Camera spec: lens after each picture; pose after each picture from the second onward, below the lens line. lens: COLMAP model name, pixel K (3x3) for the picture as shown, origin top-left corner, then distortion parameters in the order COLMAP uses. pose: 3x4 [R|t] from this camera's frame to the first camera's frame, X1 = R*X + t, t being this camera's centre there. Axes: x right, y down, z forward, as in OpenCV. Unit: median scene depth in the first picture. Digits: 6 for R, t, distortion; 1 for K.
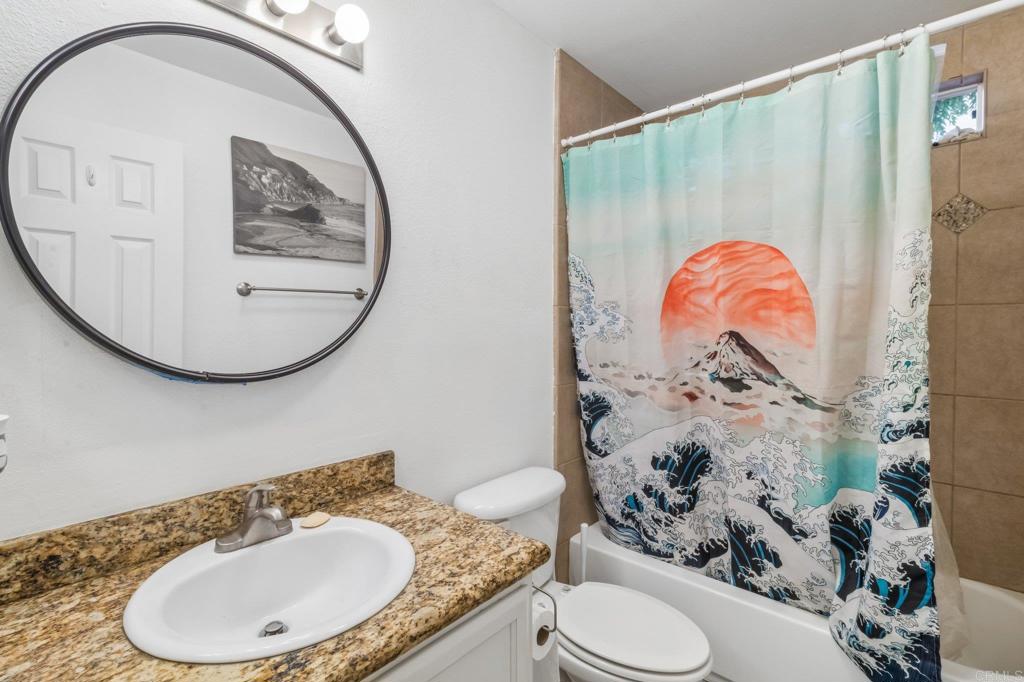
lens RADIAL K [[473.2, 0, 507.1], [0, 473.2, 337.3], [0, 0, 1]] dist [-0.002664, 0.000808]
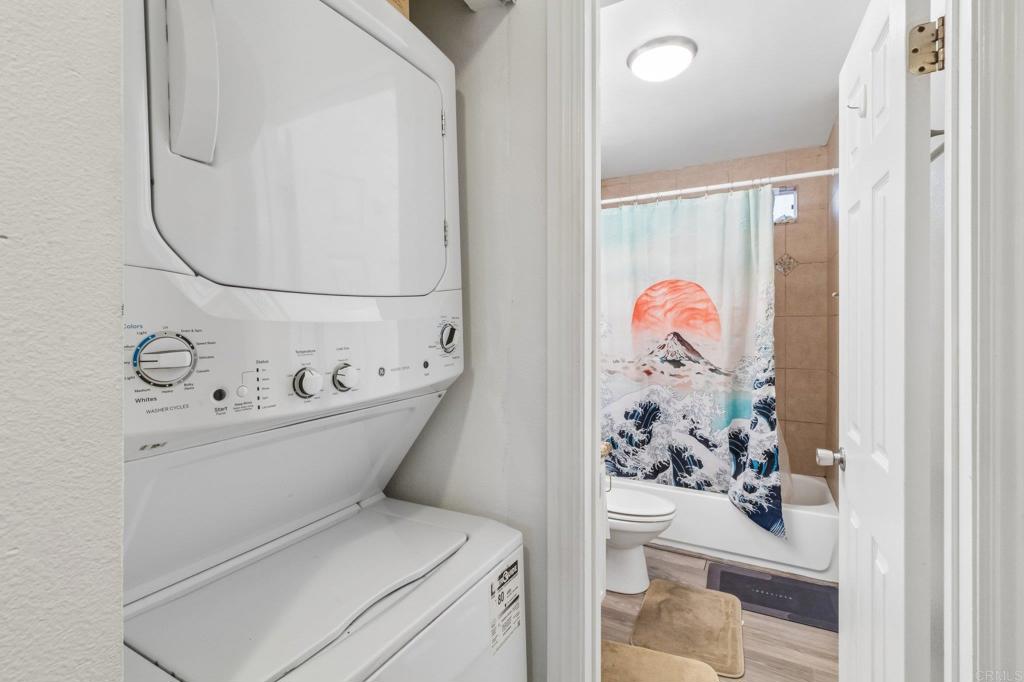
lens RADIAL K [[473.2, 0, 507.1], [0, 473.2, 337.3], [0, 0, 1]] dist [-0.002664, 0.000808]
pose [[0.974191, -0.012005, 0.225407, -0.501023], [0.012548, 0.999921, -0.000977, -0.000444], [-0.225378, 0.003780, 0.974264, -0.527250]]
